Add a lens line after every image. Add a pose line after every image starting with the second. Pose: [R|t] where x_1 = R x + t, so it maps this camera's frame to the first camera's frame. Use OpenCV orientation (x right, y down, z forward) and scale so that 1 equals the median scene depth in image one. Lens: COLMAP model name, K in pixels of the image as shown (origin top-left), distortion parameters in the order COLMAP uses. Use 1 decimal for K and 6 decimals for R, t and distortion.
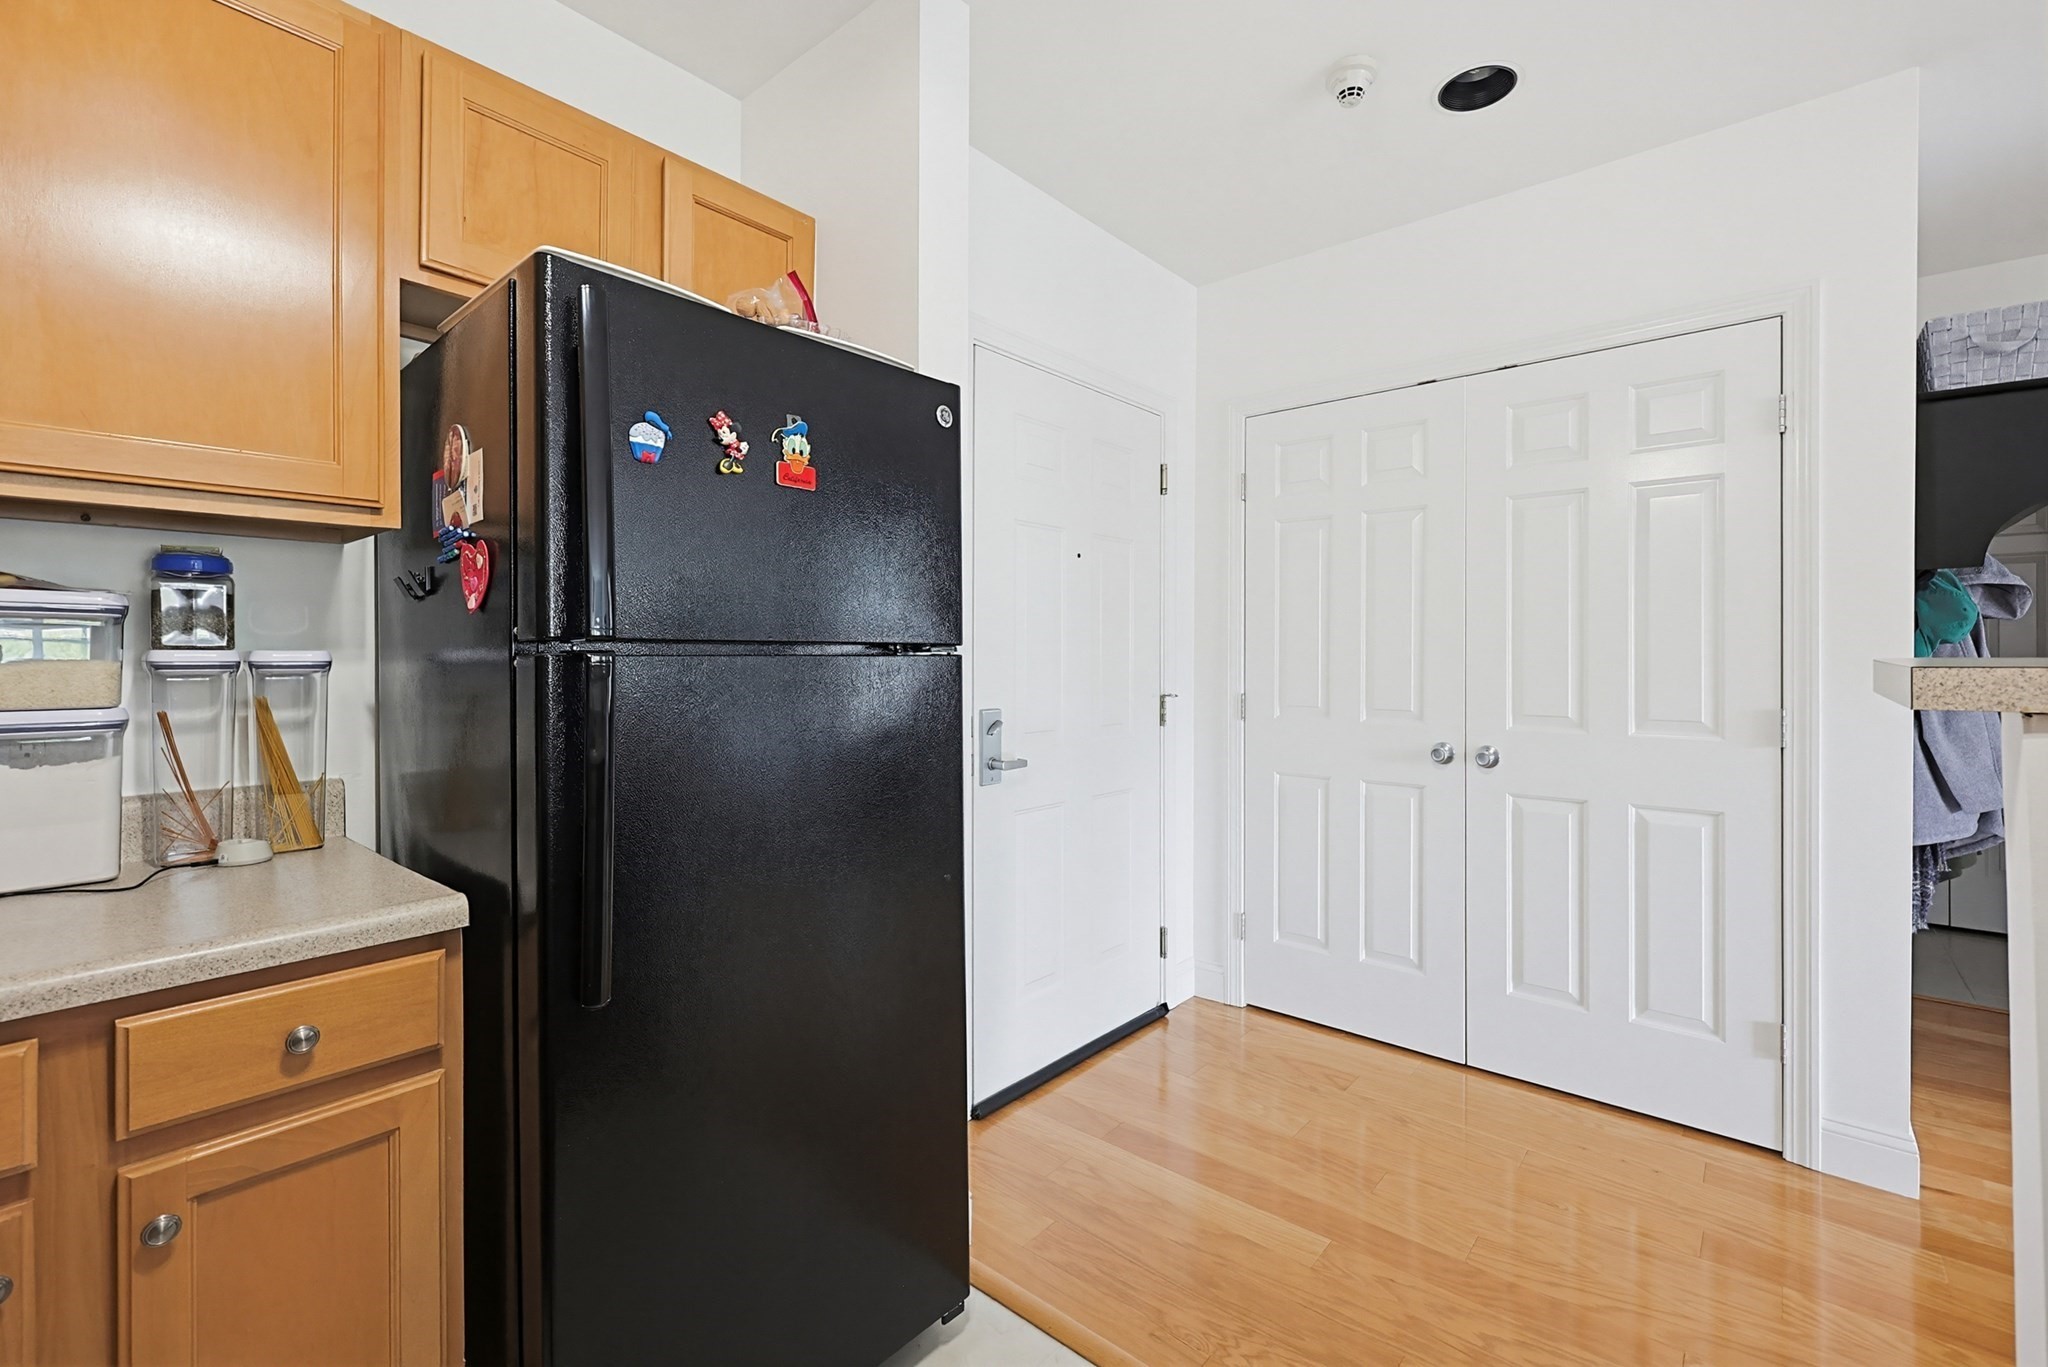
lens RADIAL K [[881.9, 0, 1041.3], [0, 881.9, 665.3], [0, 0, 1]] dist [-0.000800, 0.000178]
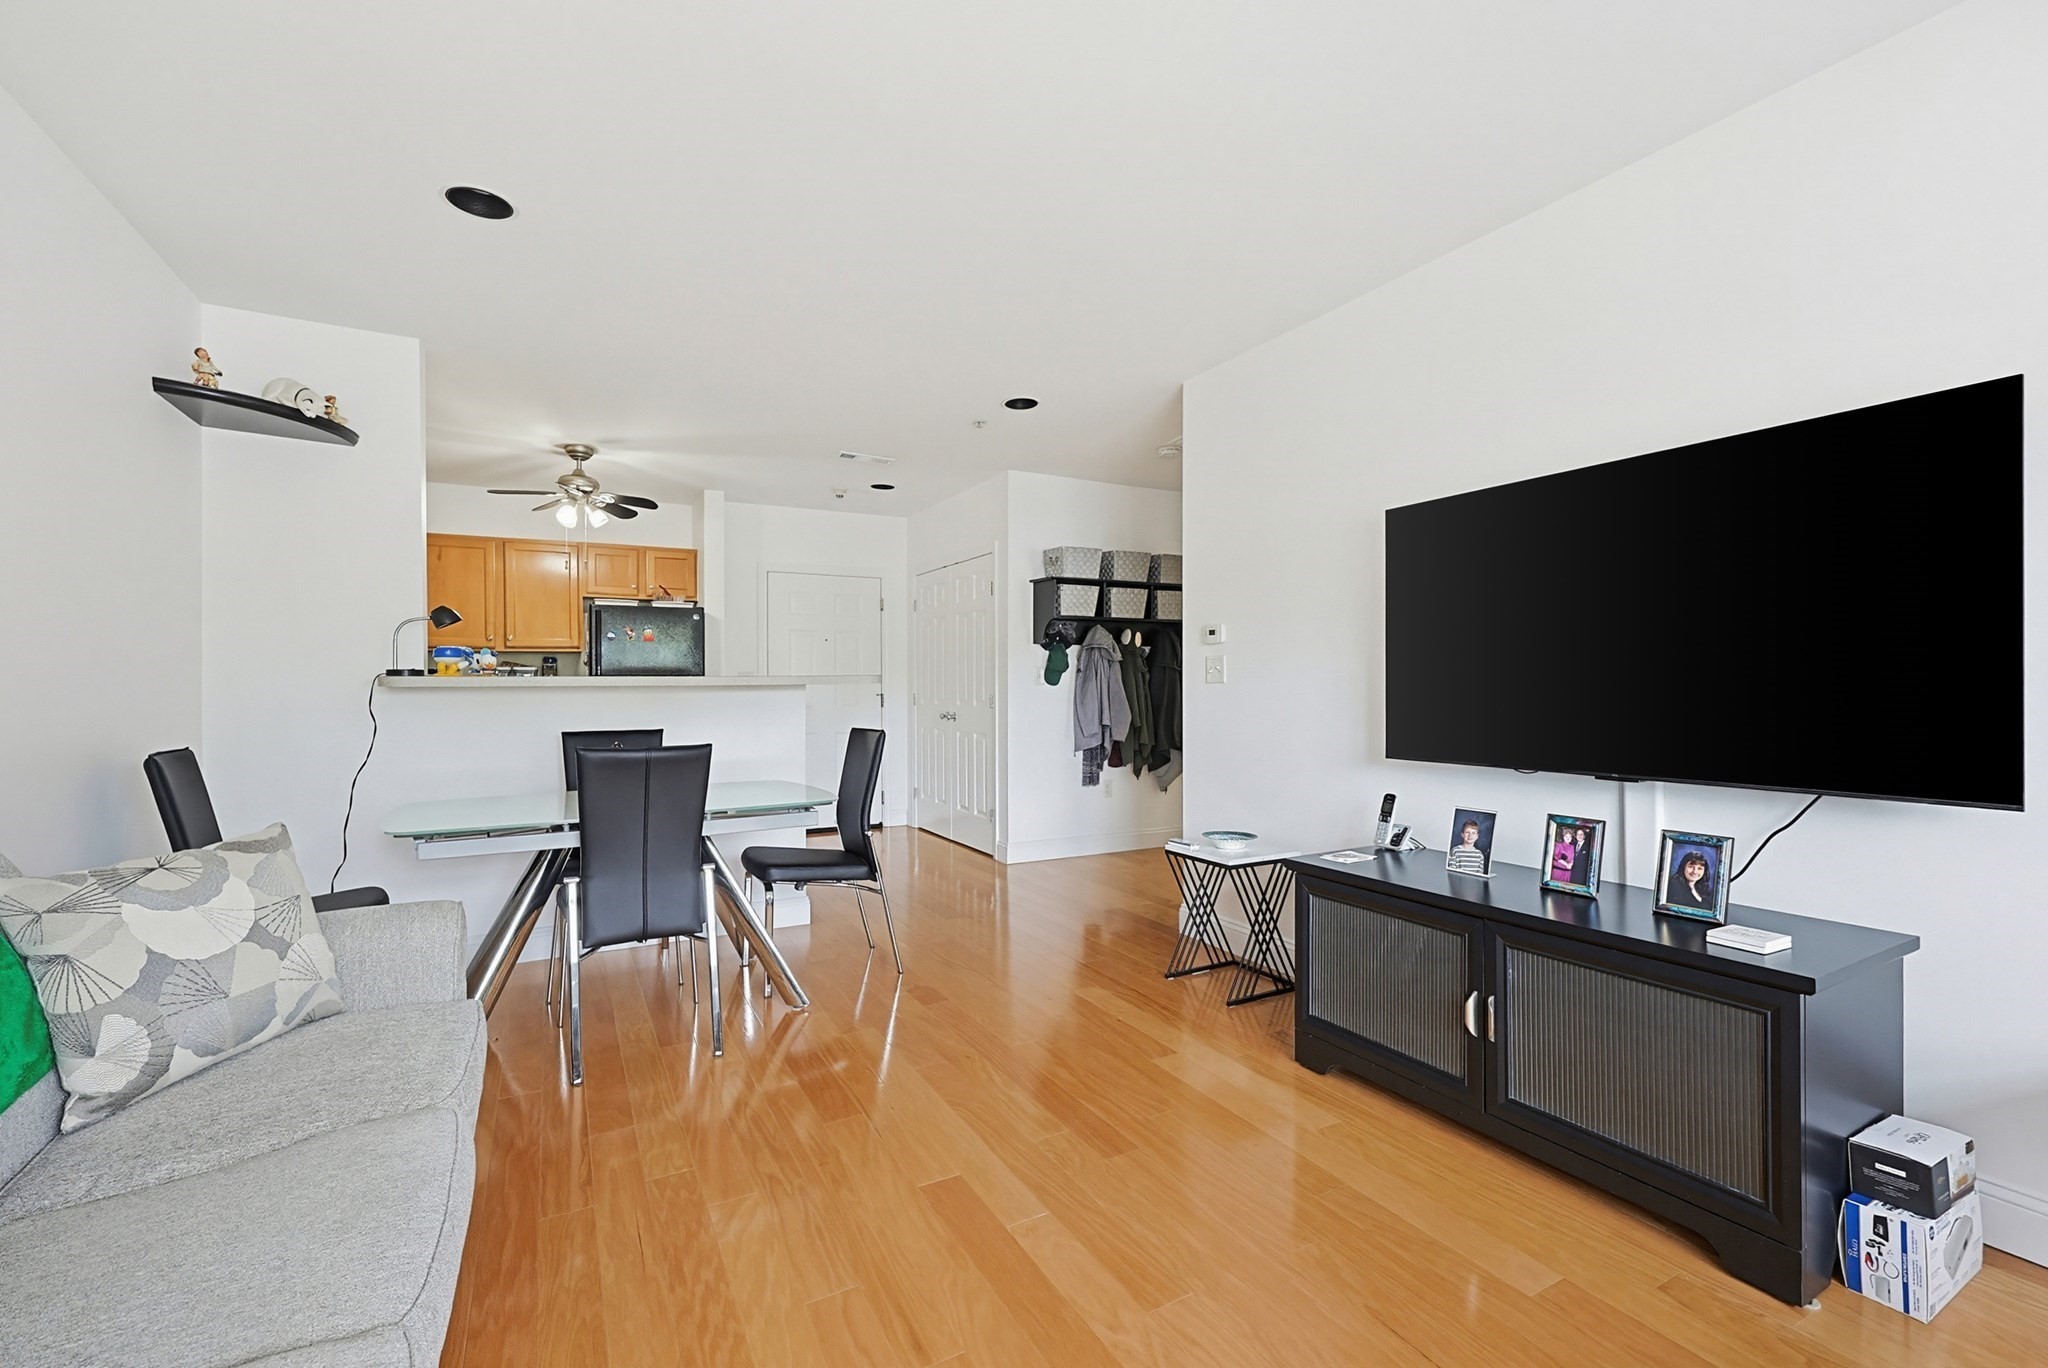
lens RADIAL K [[880.1, 0, 1036.4], [0, 880.1, 693.1], [0, 0, 1]] dist [0.001189, 0.000449]
pose [[0.931844, 0.002613, -0.362849, 3.152694], [-0.000293, 0.999979, 0.006451, 0.037002], [0.362859, -0.005905, 0.931825, -2.435813]]
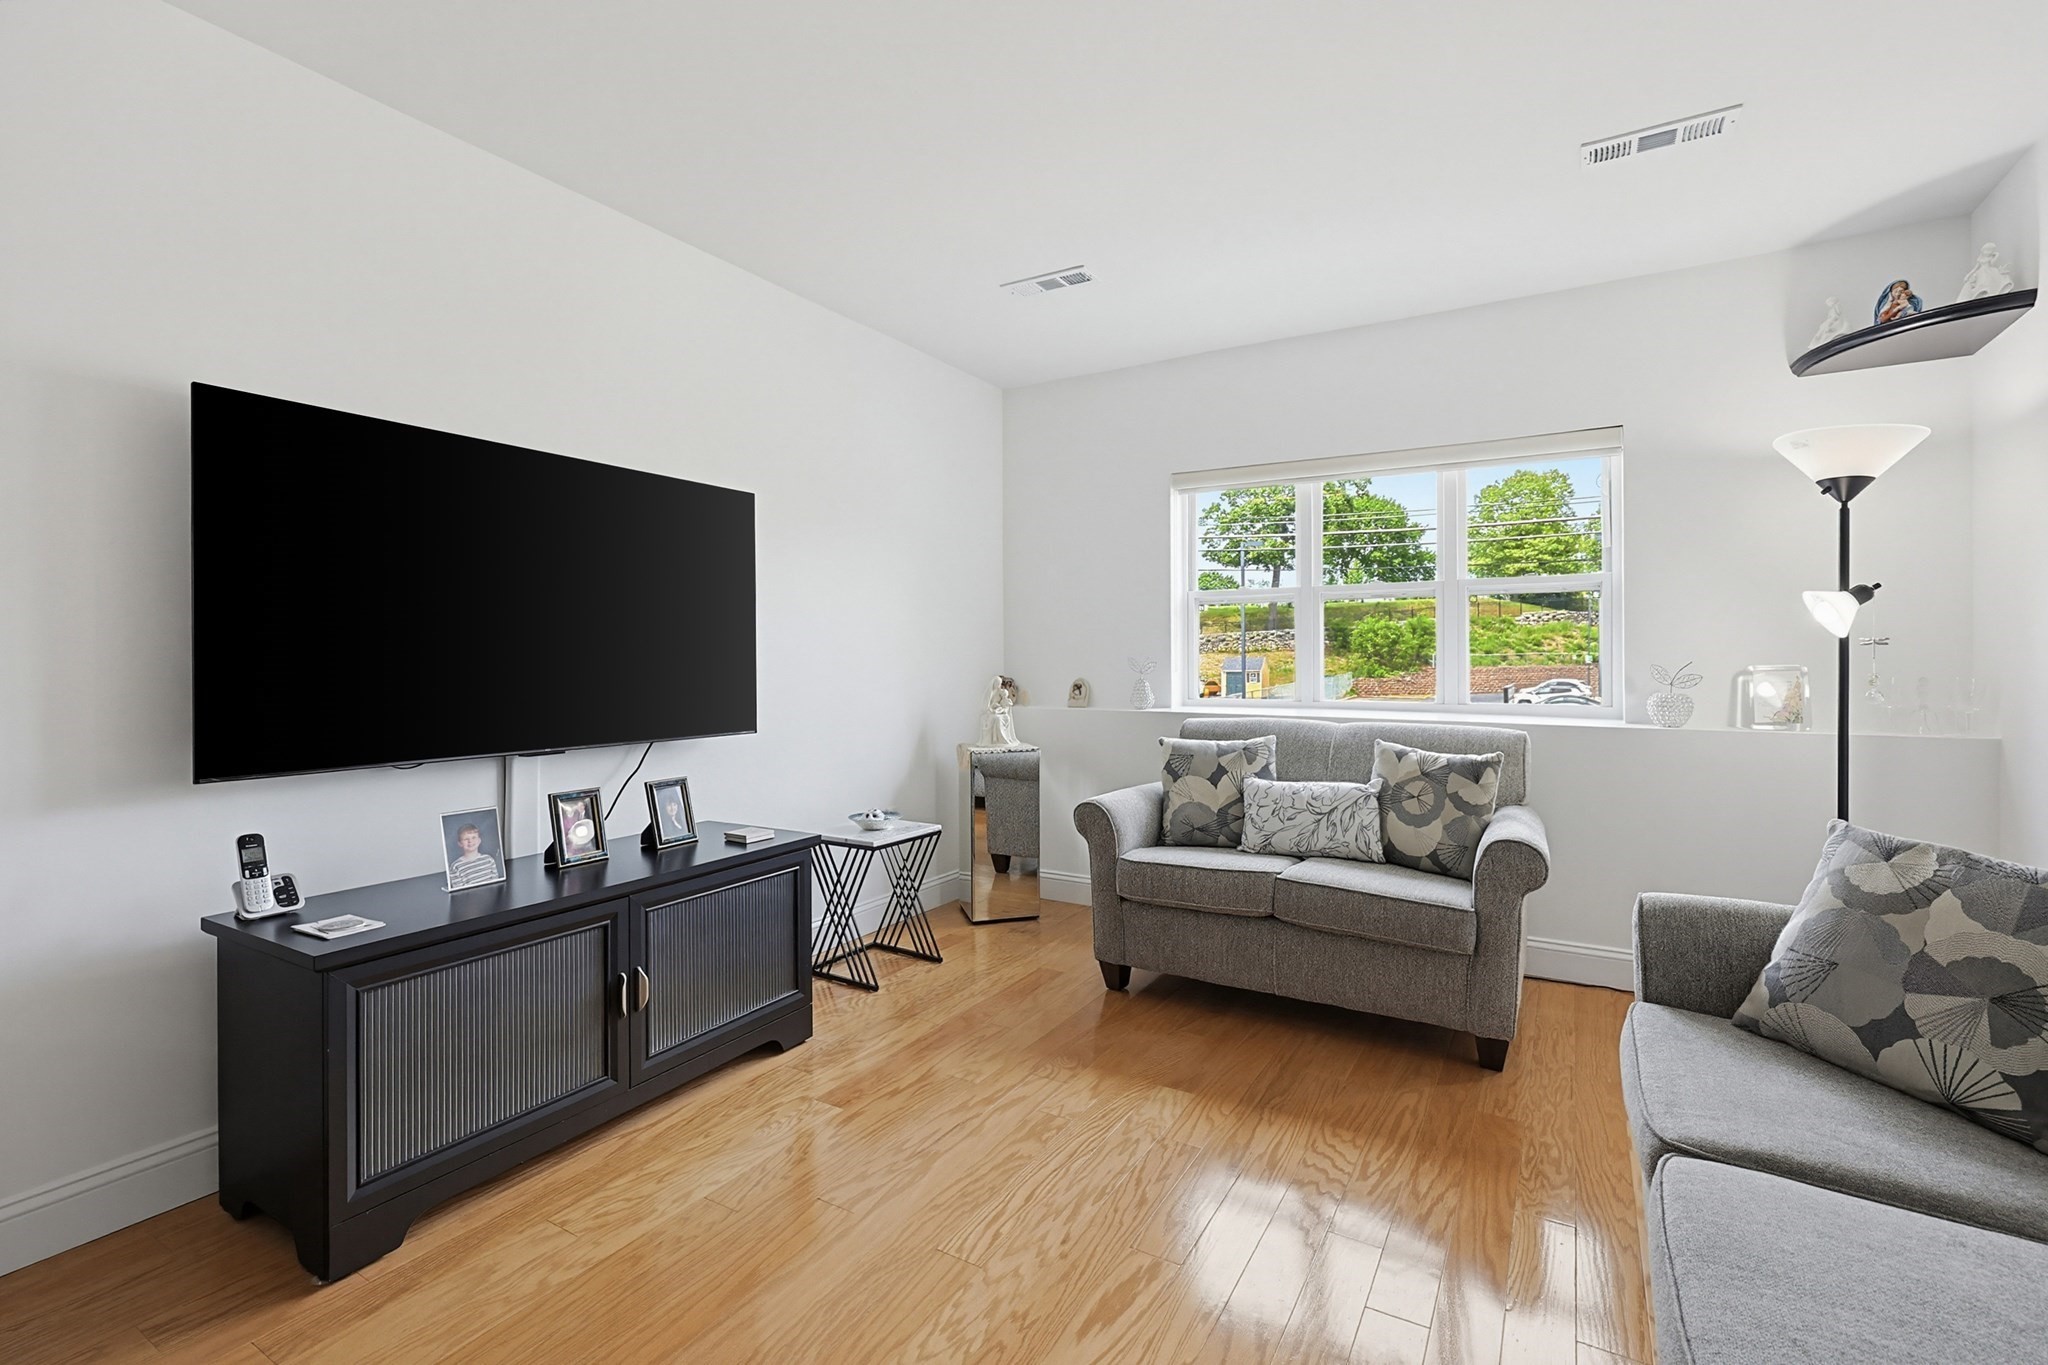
lens RADIAL K [[881.9, 0, 1041.3], [0, 881.9, 664.3], [0, 0, 1]] dist [-0.000800, 0.000178]
pose [[-0.164936, 0.000872, 0.986304, 1.637090], [0.009645, 0.999953, 0.000729, 0.039331], [-0.986257, 0.009633, -0.164936, -1.155823]]
